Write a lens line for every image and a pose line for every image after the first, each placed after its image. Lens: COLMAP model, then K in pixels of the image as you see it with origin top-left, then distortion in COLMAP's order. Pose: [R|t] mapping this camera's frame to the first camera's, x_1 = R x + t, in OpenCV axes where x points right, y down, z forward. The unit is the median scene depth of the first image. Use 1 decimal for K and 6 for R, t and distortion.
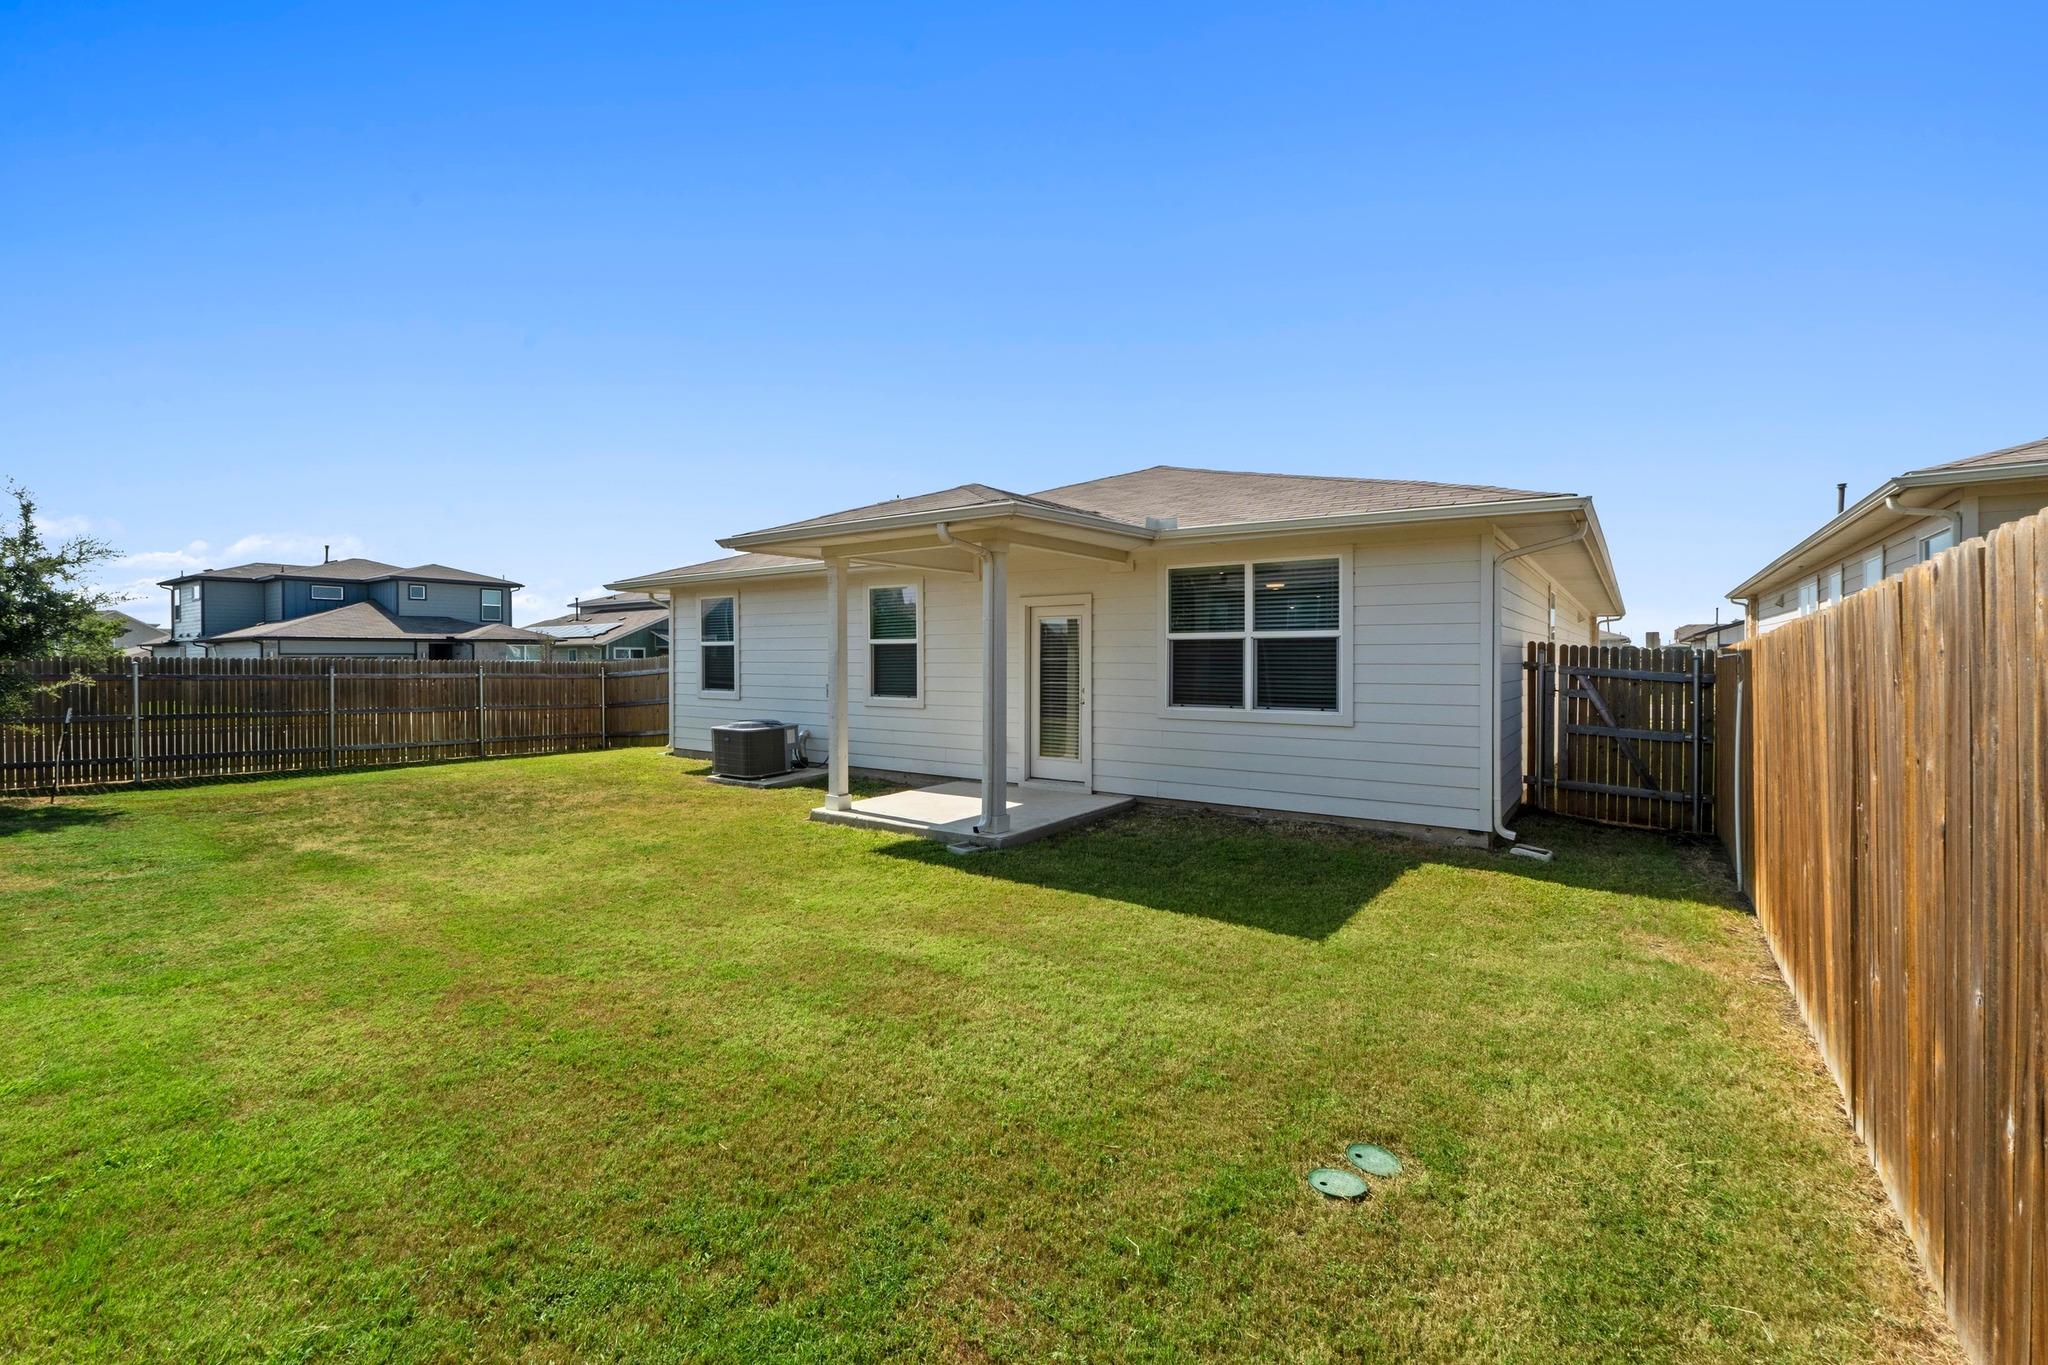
lens RADIAL K [[867.8, 0, 1007.3], [0, 867.8, 660.4], [0, 0, 1]] dist [0.001283, 0.000296]
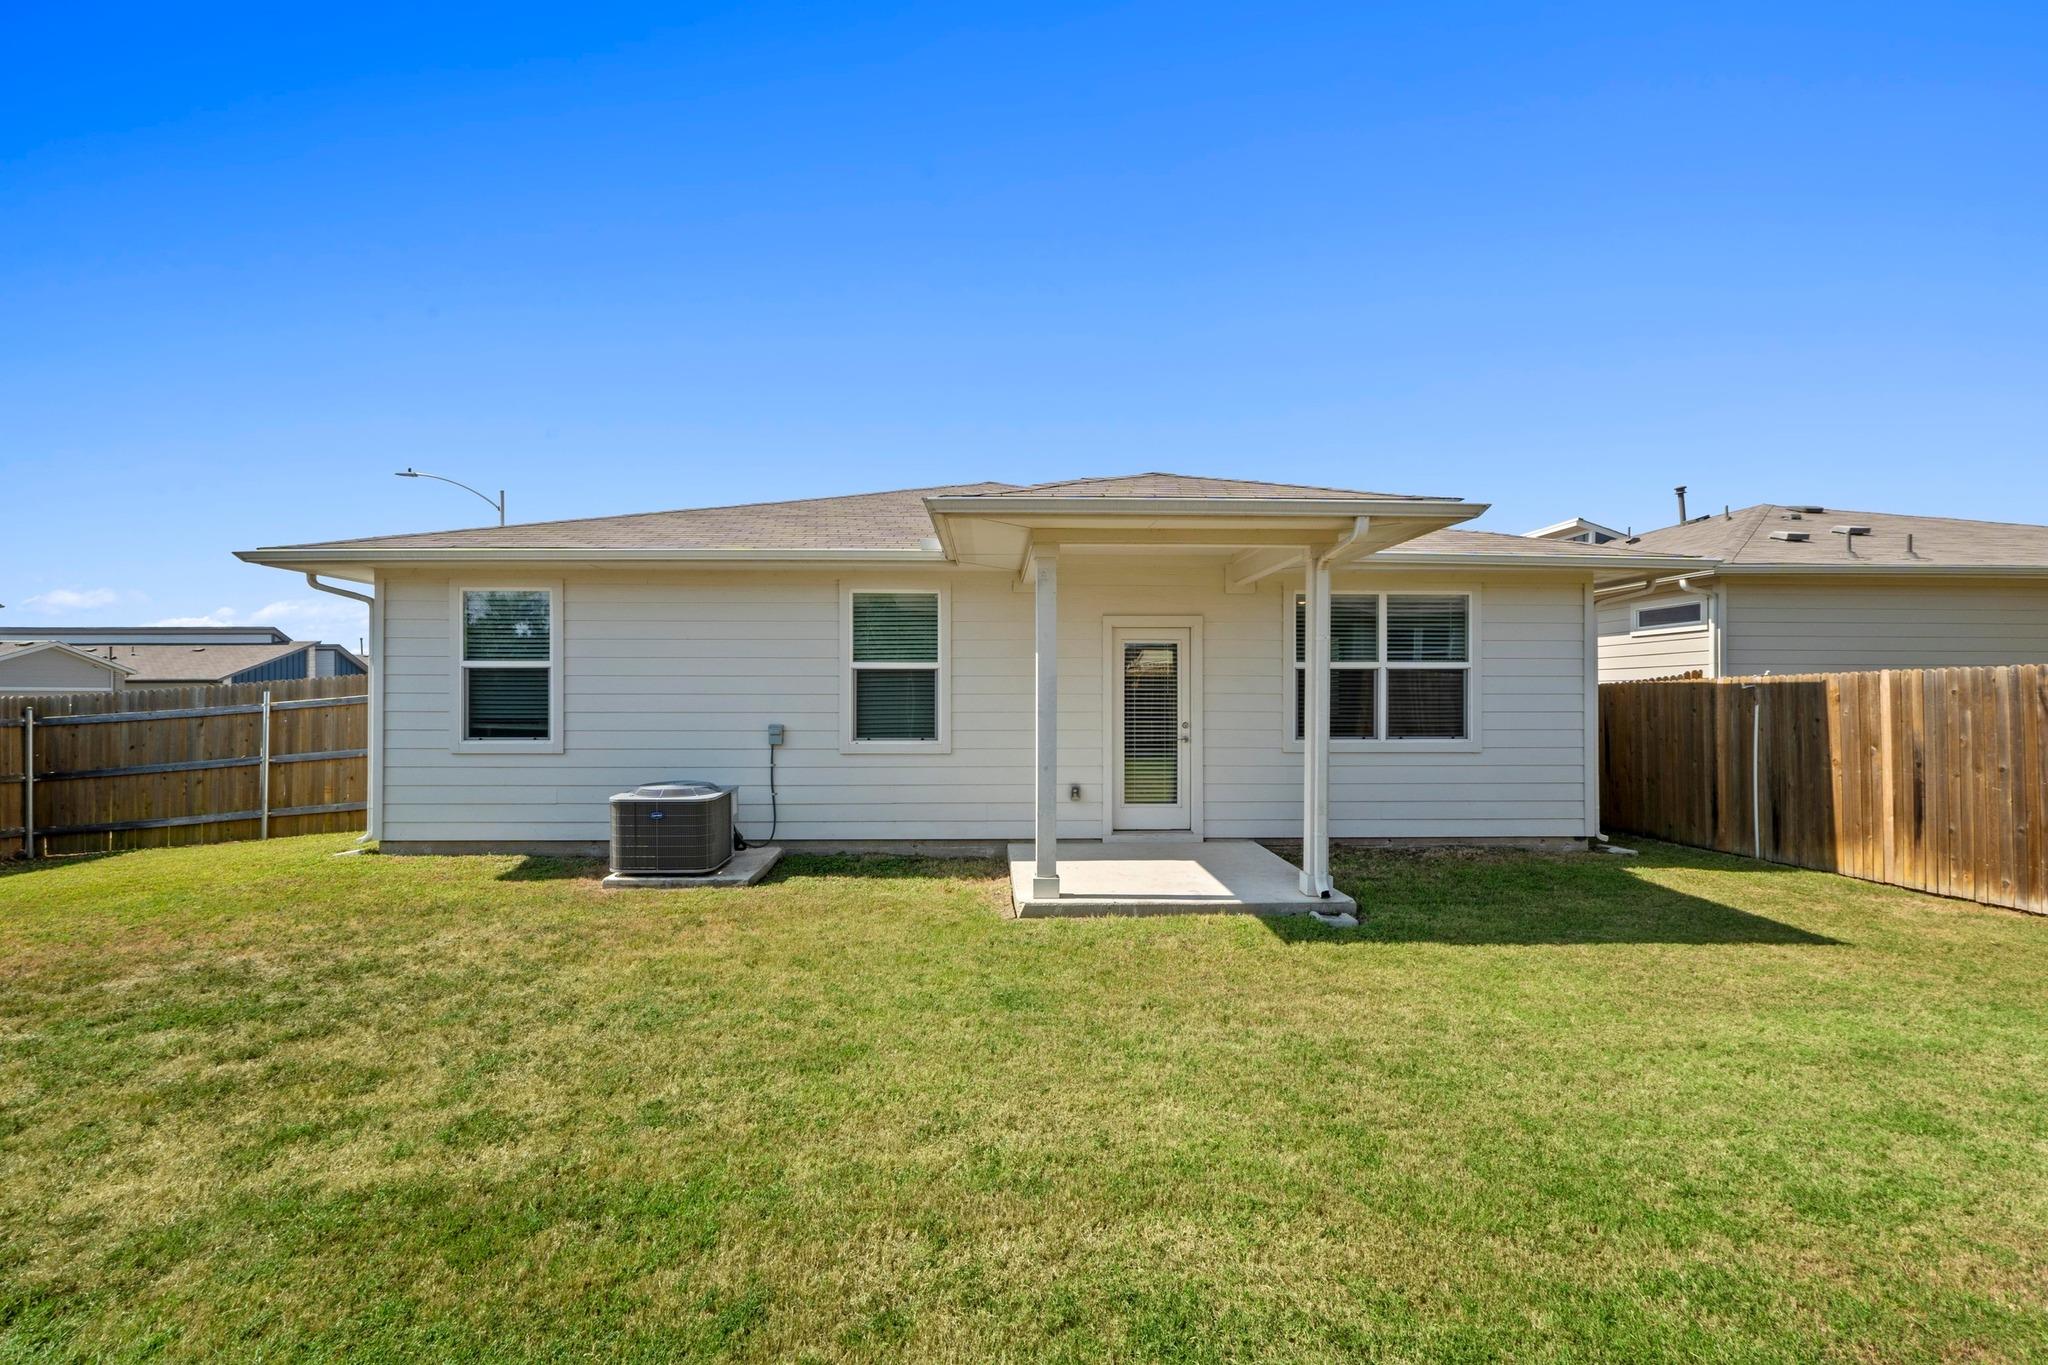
lens RADIAL K [[867.8, 0, 1017.3], [0, 867.8, 680.1], [0, 0, 1]] dist [0.001283, 0.000296]
pose [[0.795205, 0.007380, 0.606295, -0.592867], [0.000400, 0.999919, -0.012696, 0.000020], [-0.606340, 0.010339, 0.795138, 0.409986]]
